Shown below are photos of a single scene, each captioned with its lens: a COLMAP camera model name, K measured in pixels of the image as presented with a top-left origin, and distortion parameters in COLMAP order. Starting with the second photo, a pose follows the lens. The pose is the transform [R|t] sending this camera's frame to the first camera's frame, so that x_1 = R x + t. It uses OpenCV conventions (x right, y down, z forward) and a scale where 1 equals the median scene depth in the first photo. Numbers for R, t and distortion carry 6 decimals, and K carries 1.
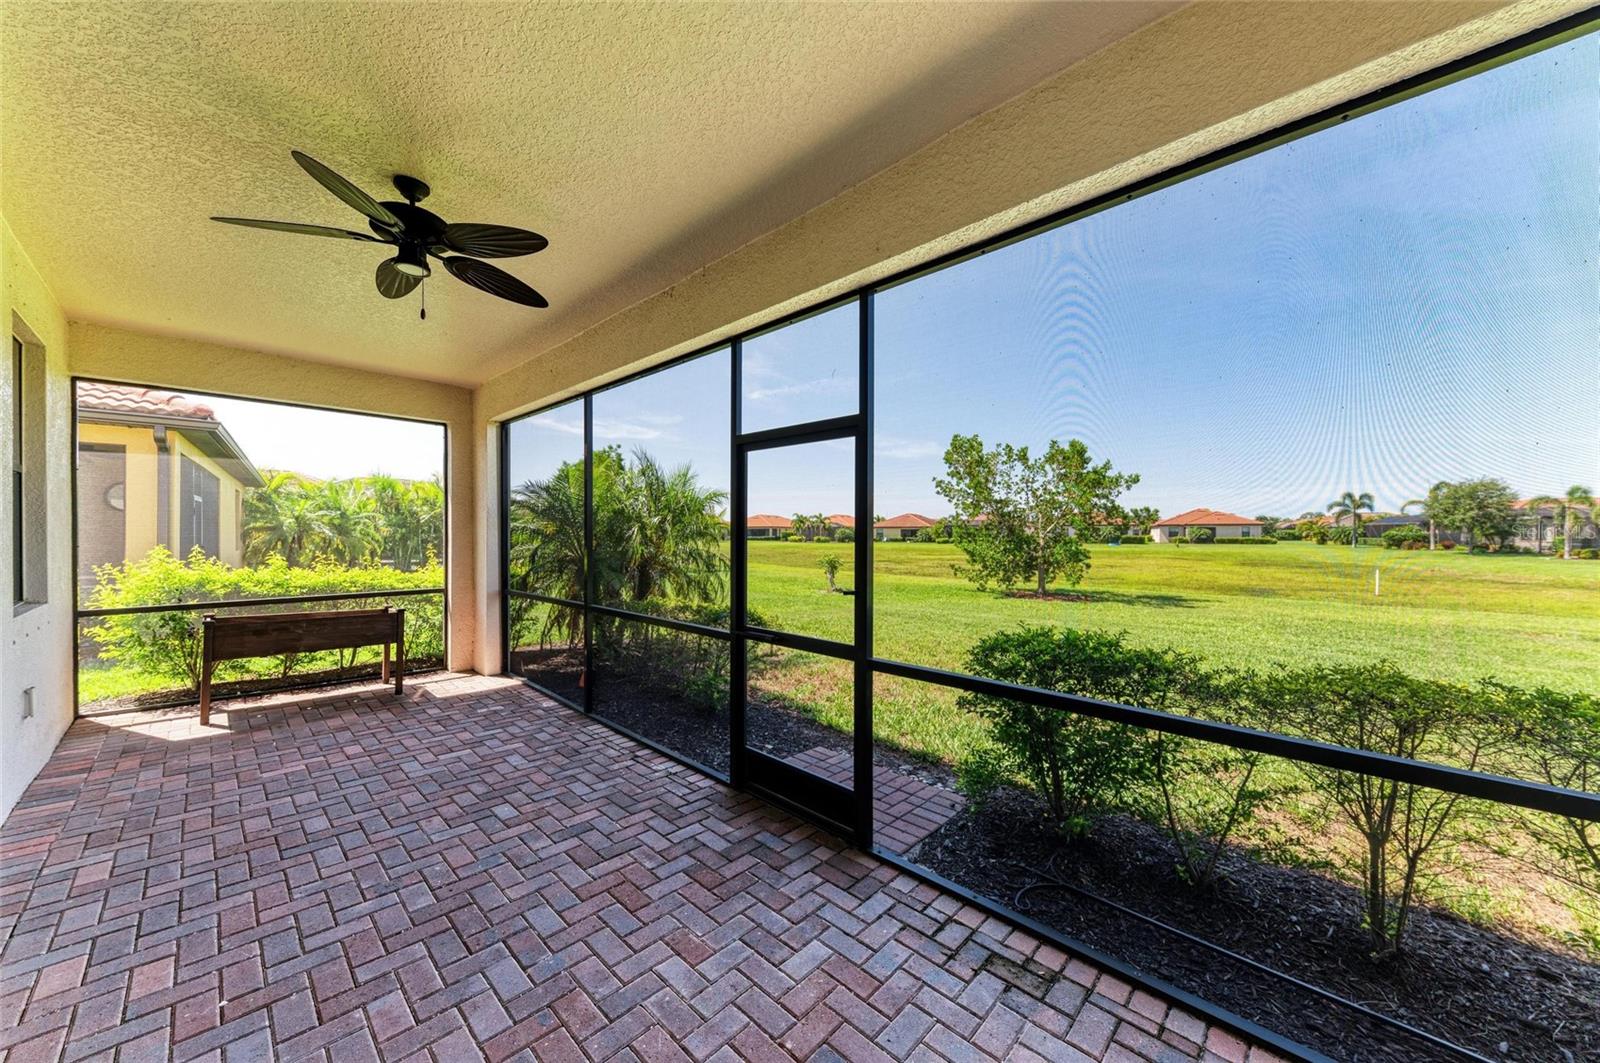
lens RADIAL K [[555.9, 0, 805.7], [0, 555.9, 537.6], [0, 0, 1]] dist [0.011938, -0.003951]
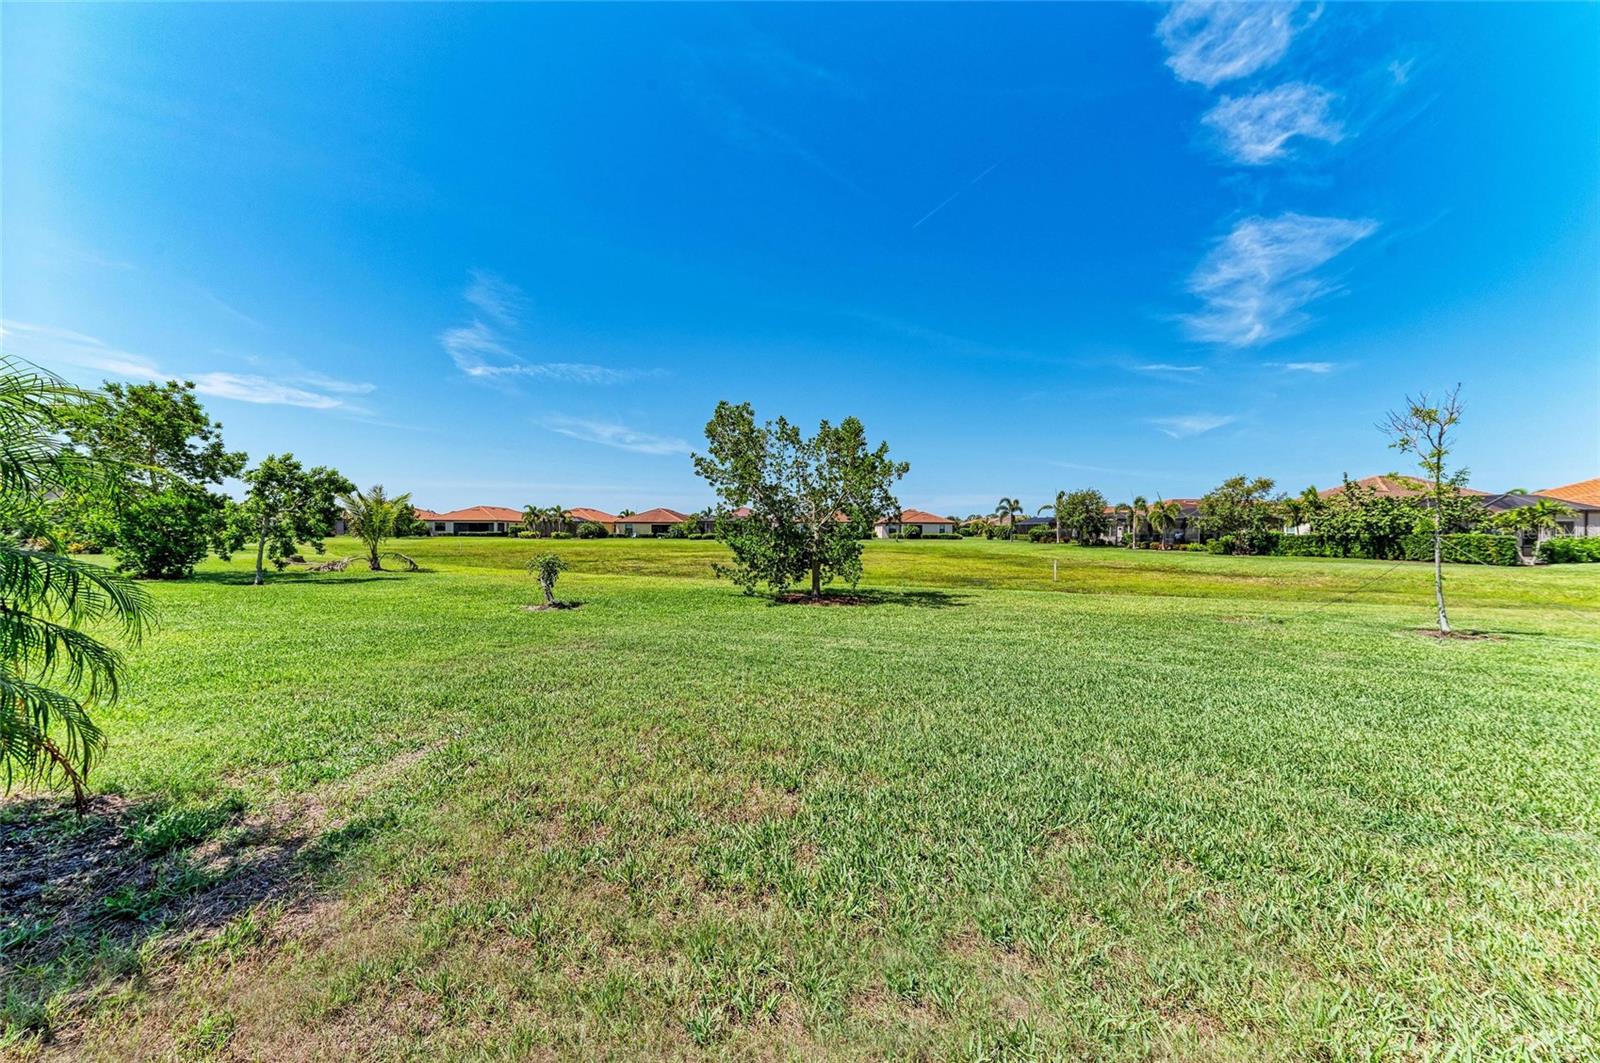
lens RADIAL K [[555.9, 0, 799.0], [0, 555.9, 529.9], [0, 0, 1]] dist [0.011938, -0.003951]
pose [[0.908204, 0.004924, 0.418499, 0.038671], [-0.001941, 0.999970, -0.007553, 0.005155], [-0.418524, 0.006047, 0.908186, 0.224022]]
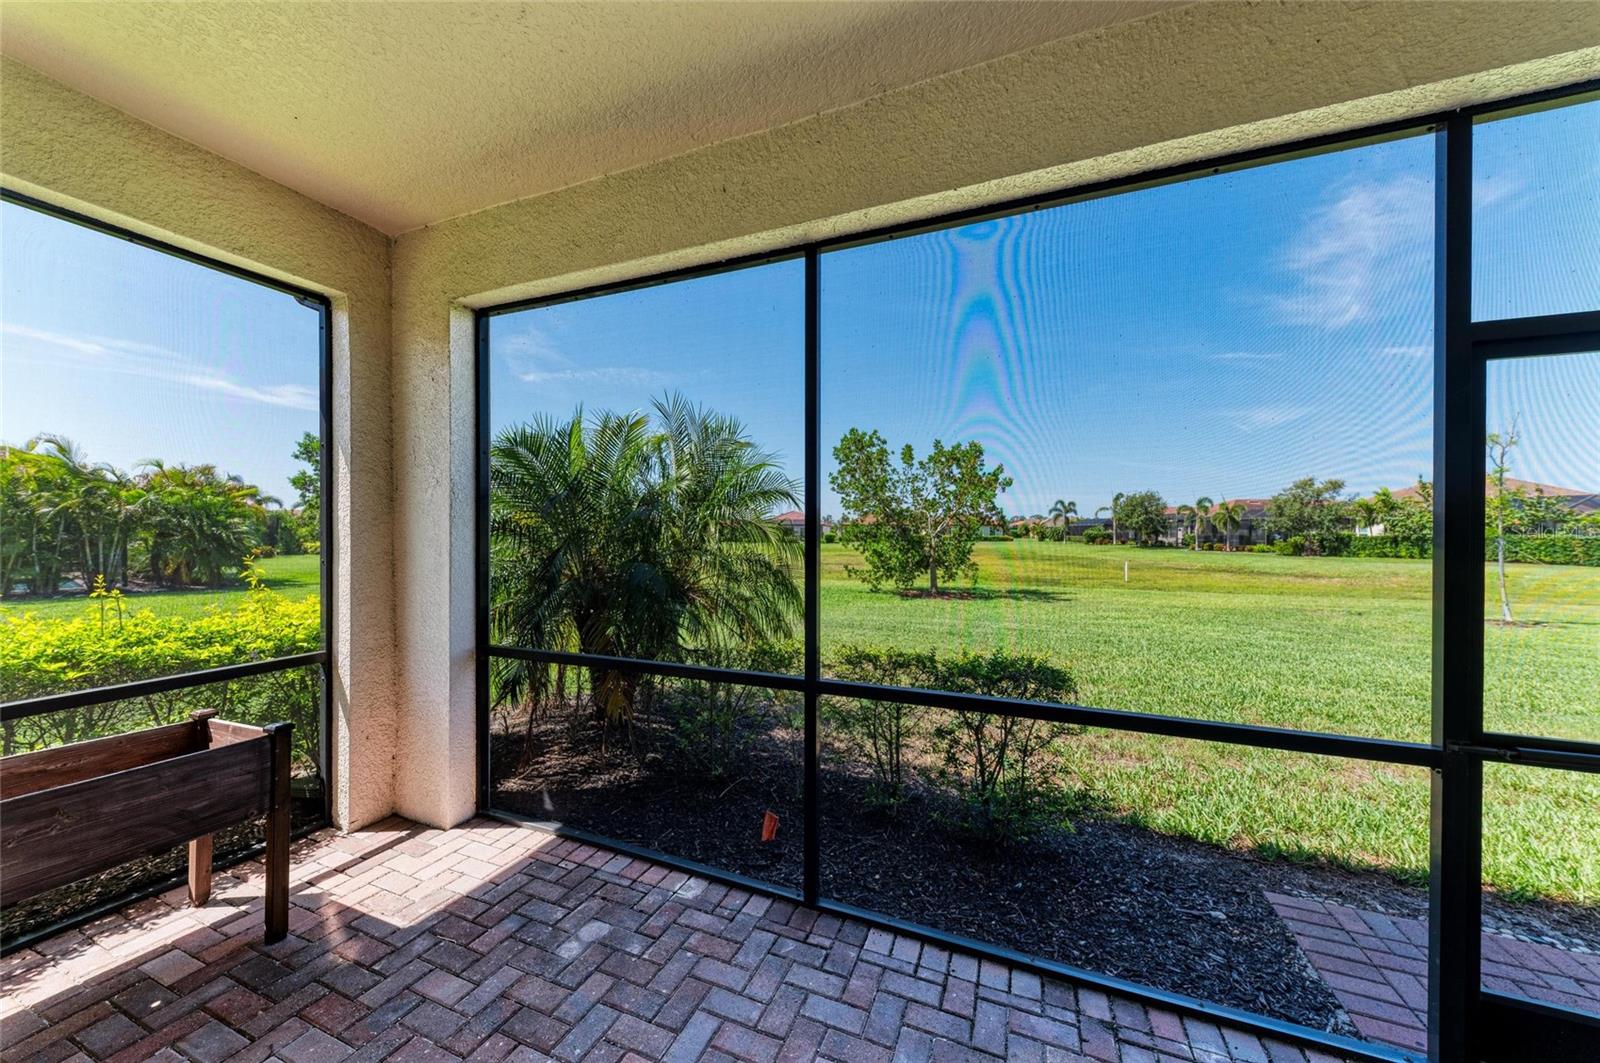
lens RADIAL K [[555.9, 0, 802.4], [0, 555.9, 534.4], [0, 0, 1]] dist [0.011938, -0.003951]
pose [[0.932987, -0.001755, 0.359906, -0.153378], [0.003207, 0.999989, -0.003436, -0.001419], [-0.359896, 0.004359, 0.932982, 0.145345]]
